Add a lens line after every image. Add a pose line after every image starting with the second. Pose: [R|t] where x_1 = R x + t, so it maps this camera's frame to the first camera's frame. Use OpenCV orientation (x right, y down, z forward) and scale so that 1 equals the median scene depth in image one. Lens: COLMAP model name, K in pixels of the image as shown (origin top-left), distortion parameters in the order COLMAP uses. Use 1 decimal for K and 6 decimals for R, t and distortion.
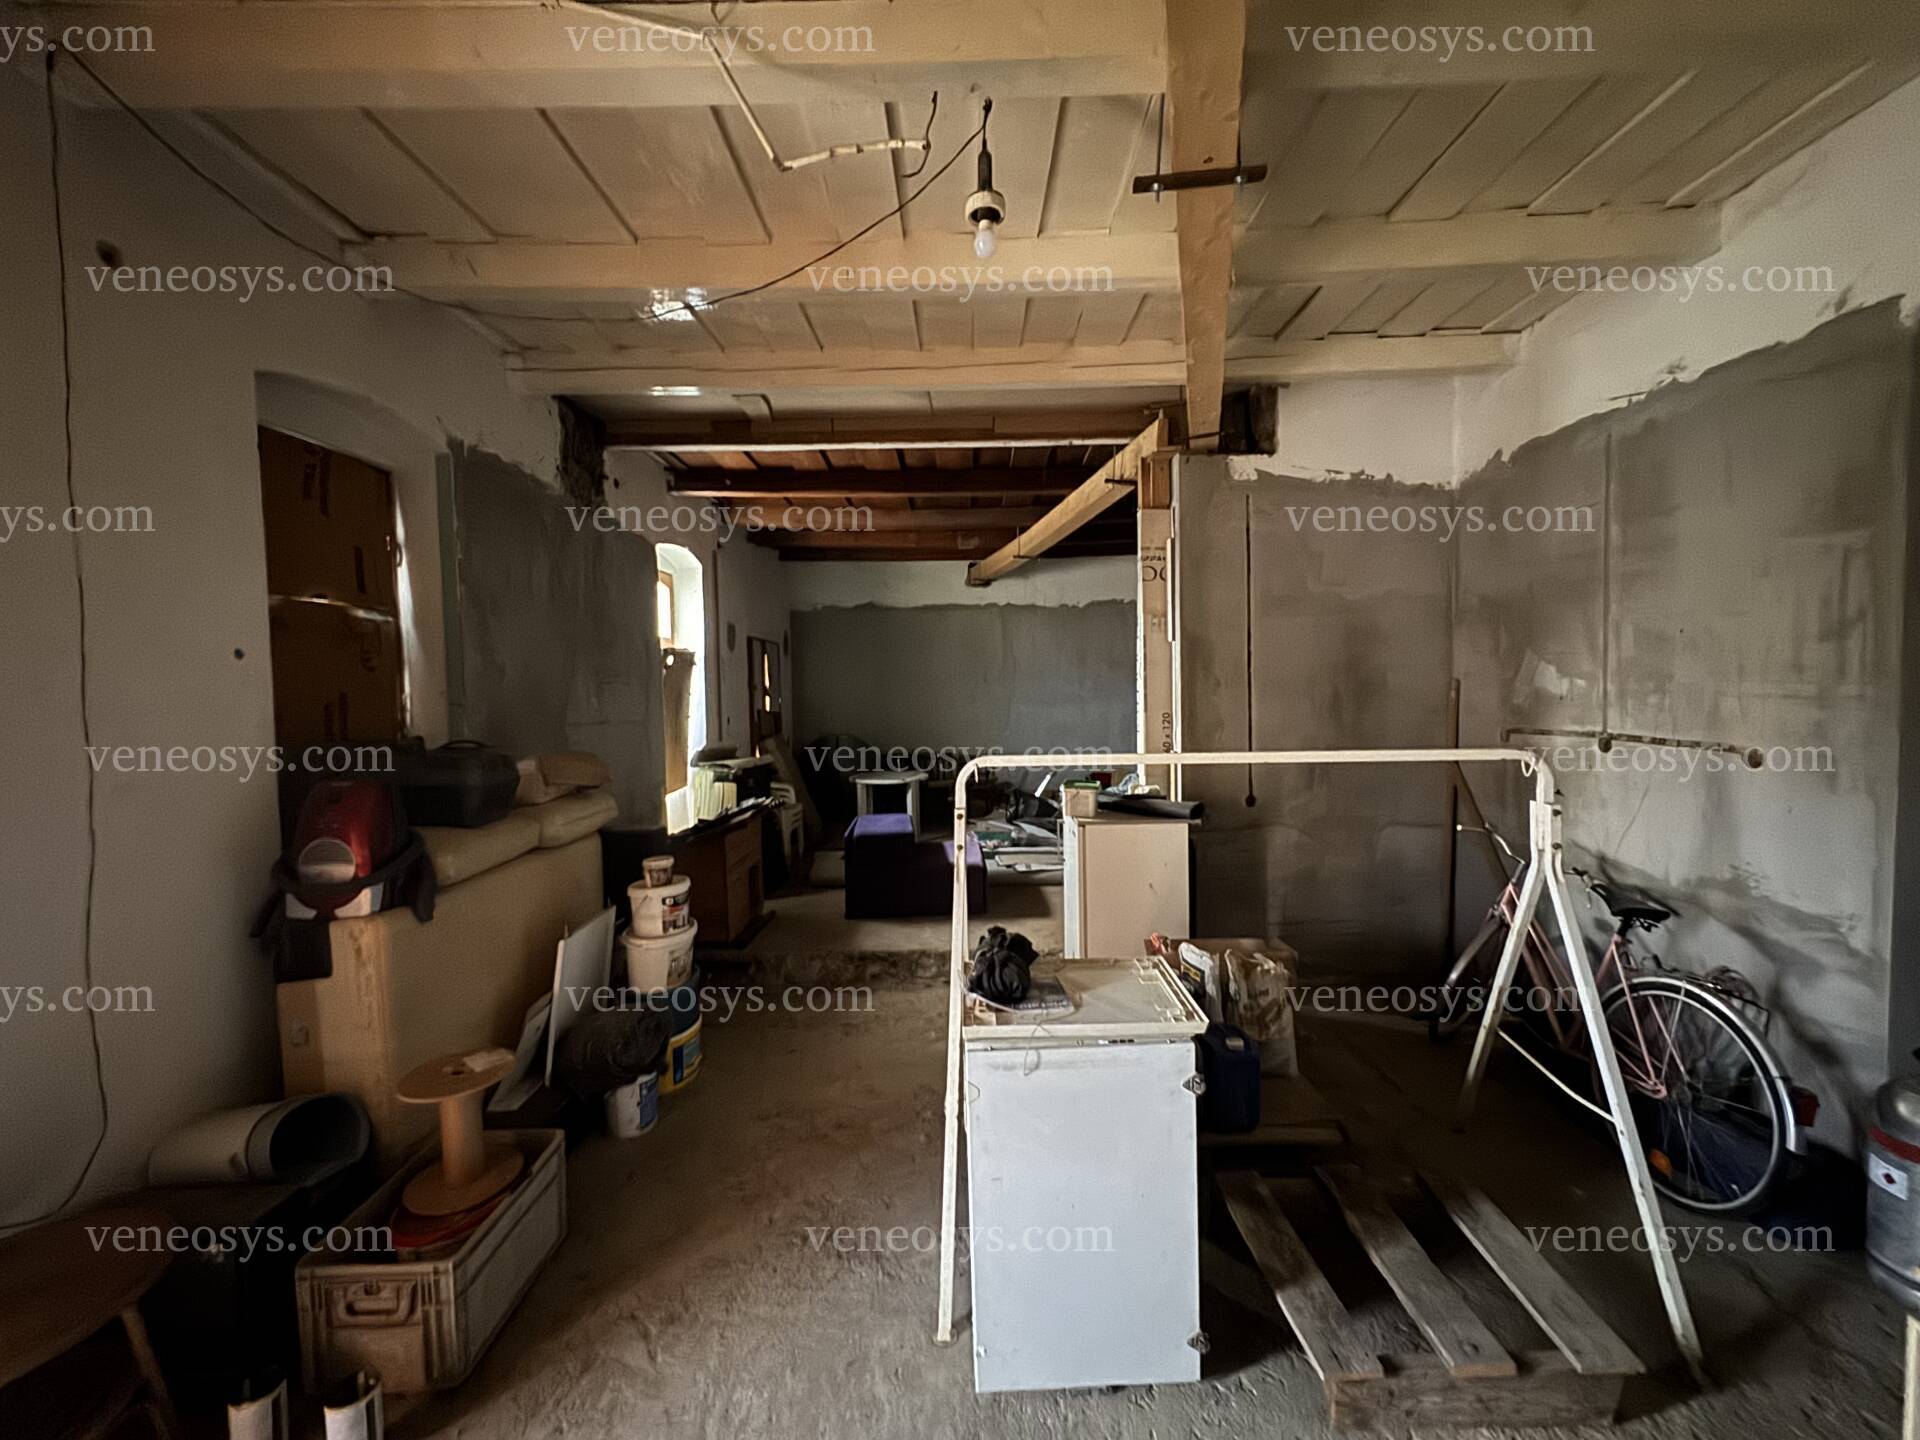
lens RADIAL K [[767.4, 0, 964.4], [0, 767.4, 715.6], [0, 0, 1]] dist [-0.003368, -0.000119]
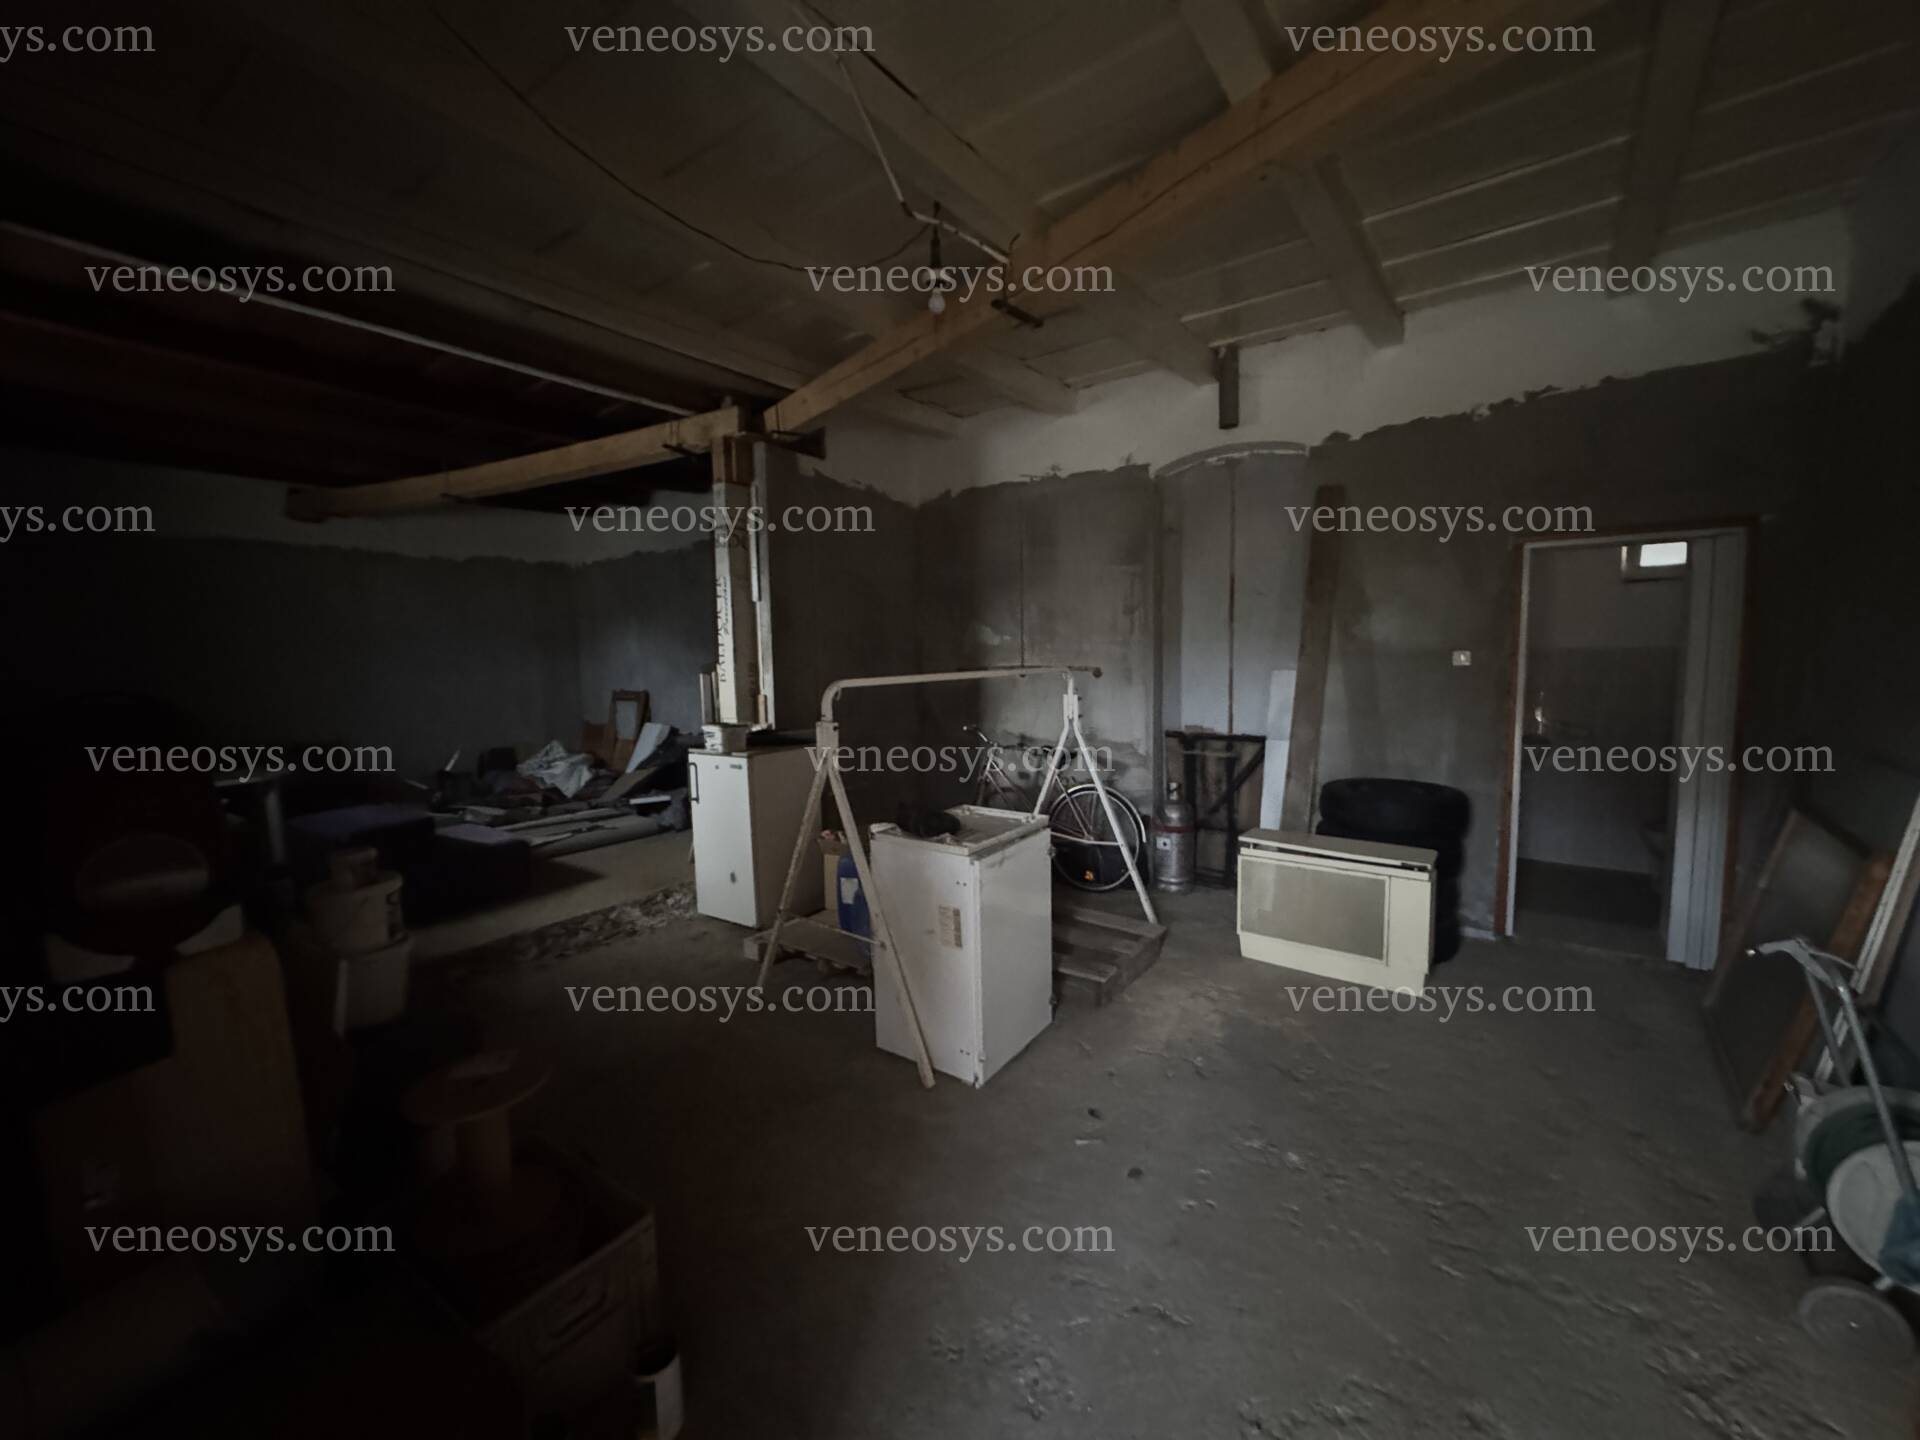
lens RADIAL K [[767.4, 0, 970.1], [0, 767.4, 717.9], [0, 0, 1]] dist [-0.003368, -0.000119]
pose [[0.579690, -0.068466, 0.811955, -0.707268], [0.042463, 0.997648, 0.053807, 0.043576], [-0.813730, 0.003286, 0.581234, 0.072919]]
